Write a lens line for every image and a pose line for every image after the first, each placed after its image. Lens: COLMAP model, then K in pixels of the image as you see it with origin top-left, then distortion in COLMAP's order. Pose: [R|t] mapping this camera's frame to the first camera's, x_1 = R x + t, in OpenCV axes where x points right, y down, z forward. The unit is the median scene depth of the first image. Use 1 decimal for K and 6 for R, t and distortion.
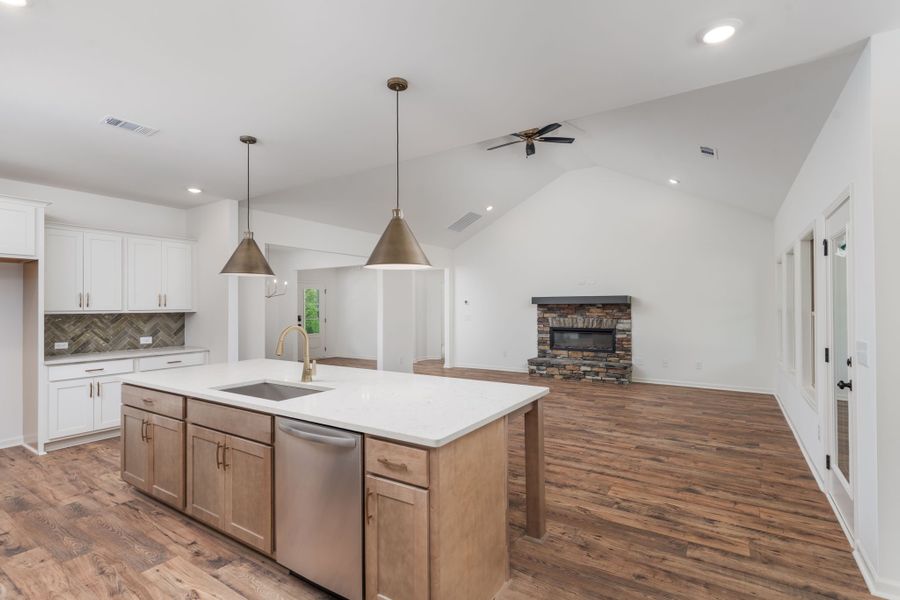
lens RADIAL K [[428.6, 0, 450.0], [0, 428.6, 300.0], [0, 0, 1]] dist [0.019977, -0.000563]
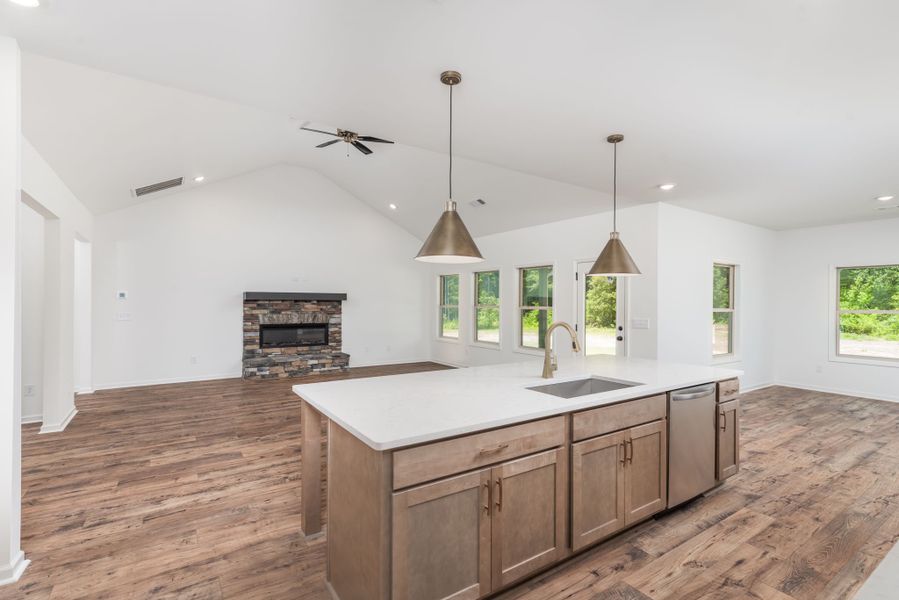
lens RADIAL K [[410.6, 0, 444.7], [0, 410.6, 300.8], [0, 0, 1]] dist [-0.010817, -0.000216]
pose [[0.406973, 0.010538, 0.913379, -0.446810], [-0.018385, 0.999825, -0.003343, 0.007603], [-0.913255, -0.015432, 0.407096, 0.290382]]
